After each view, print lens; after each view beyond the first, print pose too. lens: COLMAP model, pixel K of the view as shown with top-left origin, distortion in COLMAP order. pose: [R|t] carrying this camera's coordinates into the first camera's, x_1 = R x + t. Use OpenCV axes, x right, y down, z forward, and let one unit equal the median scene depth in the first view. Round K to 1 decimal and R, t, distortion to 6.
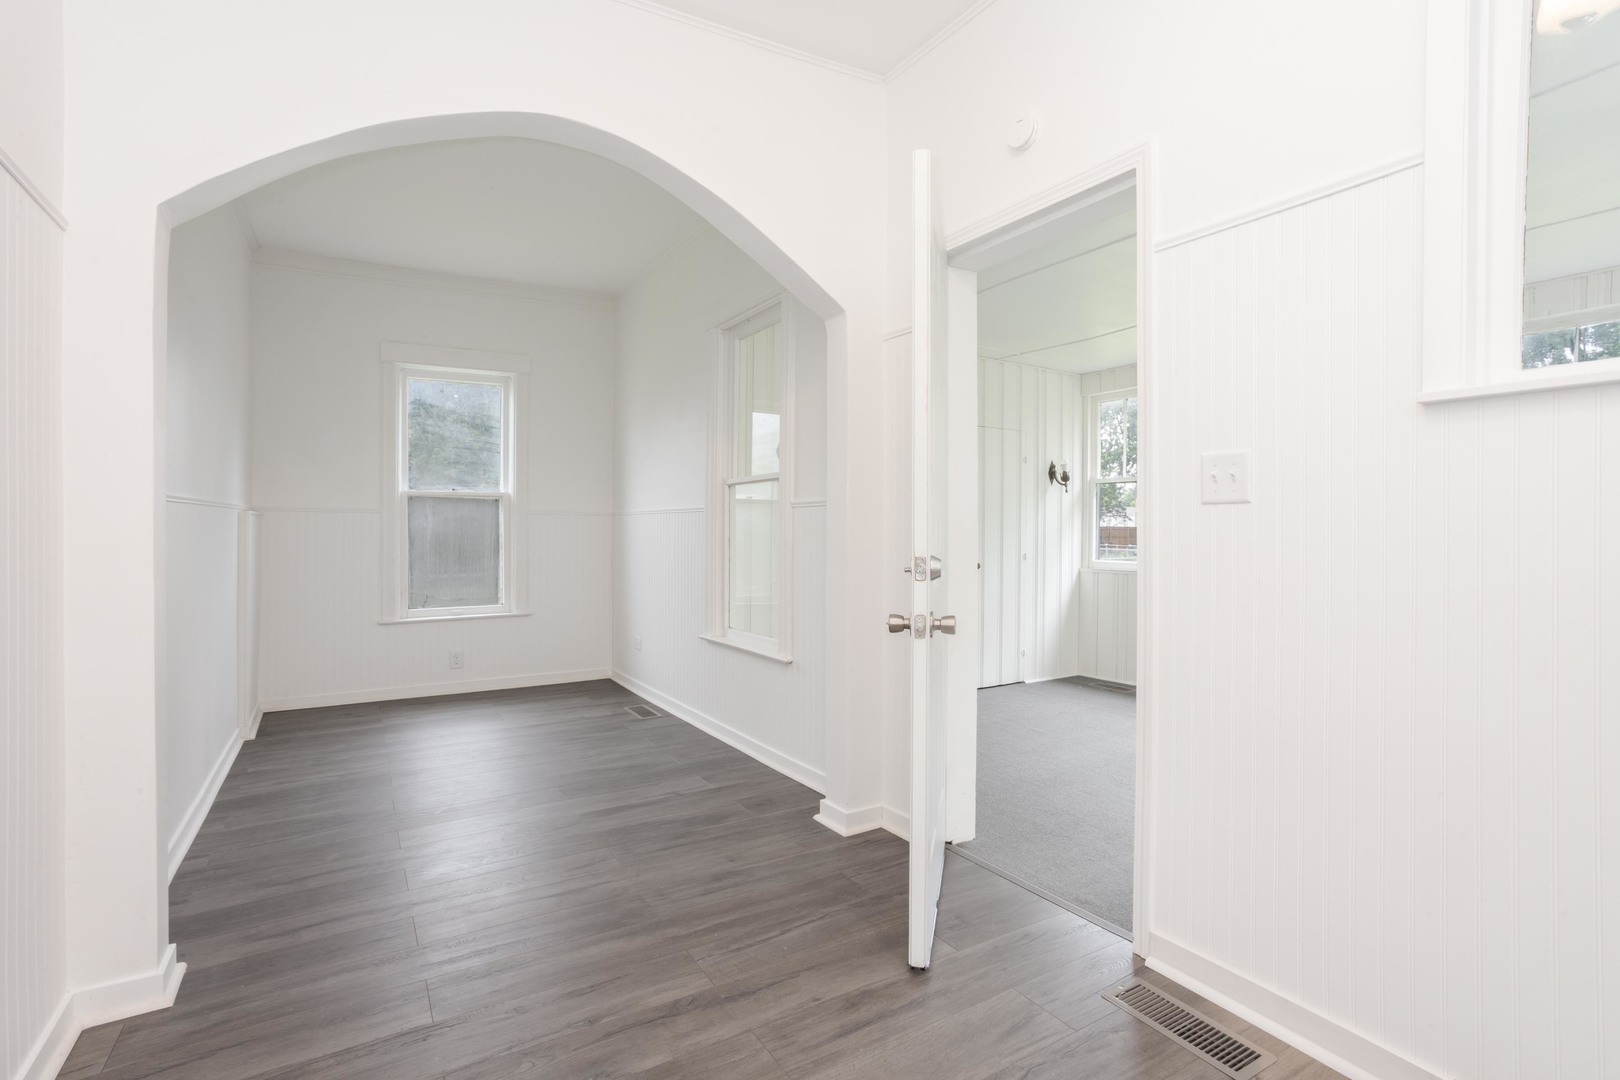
lens RADIAL K [[789.2, 0, 805.8], [0, 789.2, 541.7], [0, 0, 1]] dist [-0.022612, 0.002721]
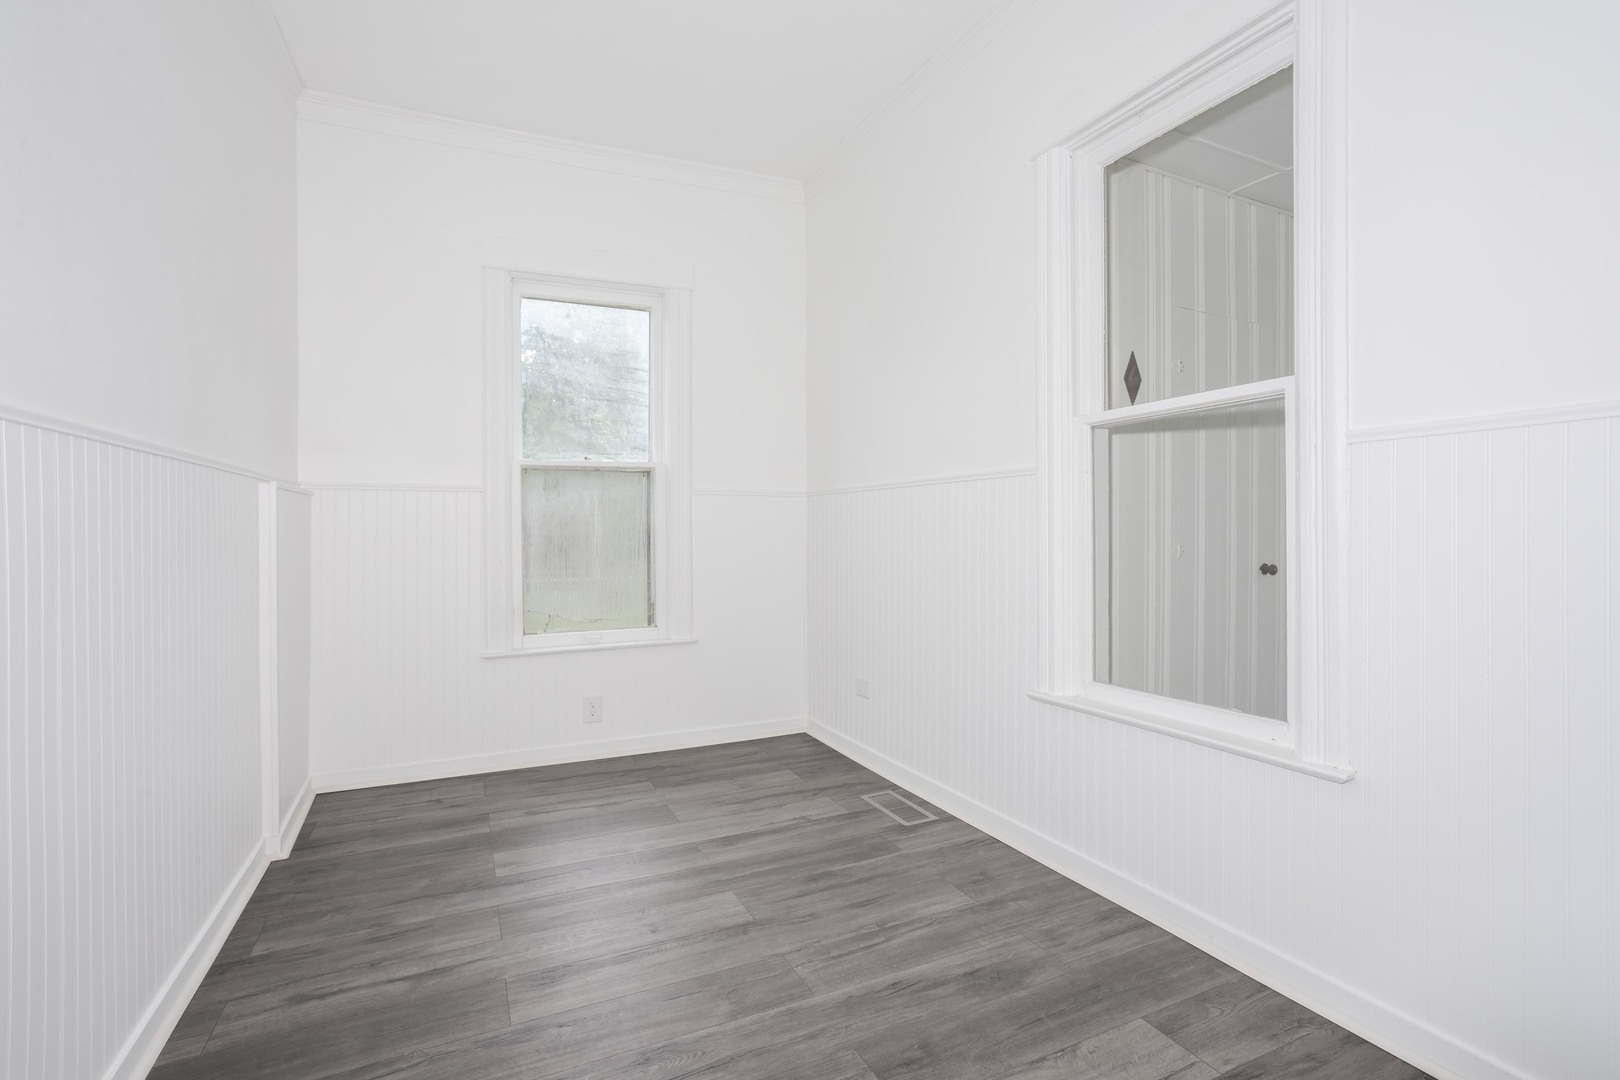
lens RADIAL K [[789.2, 0, 822.6], [0, 789.2, 527.6], [0, 0, 1]] dist [-0.022612, 0.002721]
pose [[0.995717, -0.014681, -0.091282, -0.182853], [0.013408, 0.999804, -0.014533, 0.006692], [0.091478, 0.013247, 0.995719, 0.339778]]
